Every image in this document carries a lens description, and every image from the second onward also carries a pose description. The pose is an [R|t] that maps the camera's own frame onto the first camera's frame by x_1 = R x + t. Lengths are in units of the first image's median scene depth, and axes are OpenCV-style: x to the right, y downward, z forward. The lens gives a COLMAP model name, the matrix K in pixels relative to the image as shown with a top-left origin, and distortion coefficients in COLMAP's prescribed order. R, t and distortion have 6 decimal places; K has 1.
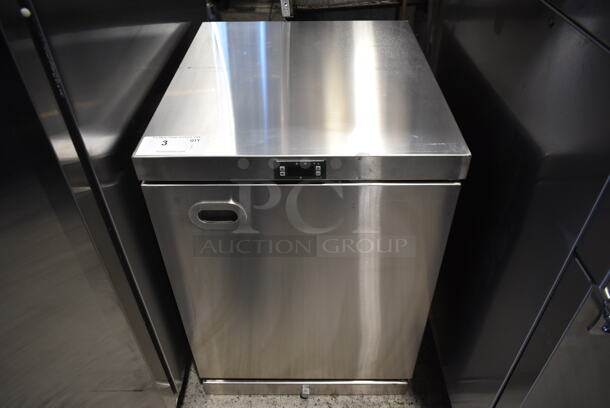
lens RADIAL K [[465.8, 0, 306.5], [0, 465.8, 205.9], [0, 0, 1]] dist [-0.012365, 0.009120]
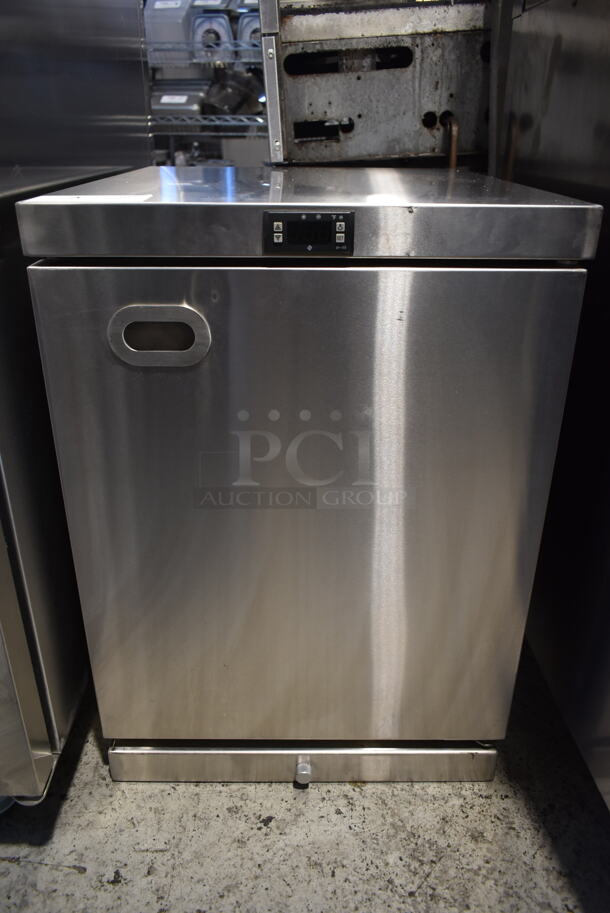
lens RADIAL K [[697.2, 0, 304.6], [0, 697.2, 453.7], [0, 0, 1]] dist [-0.012365, 0.009120]
pose [[0.999727, 0.009956, 0.021149, -0.021255], [-0.004168, 0.966191, -0.257792, 0.253709], [-0.023000, 0.257634, 0.965969, 0.148793]]
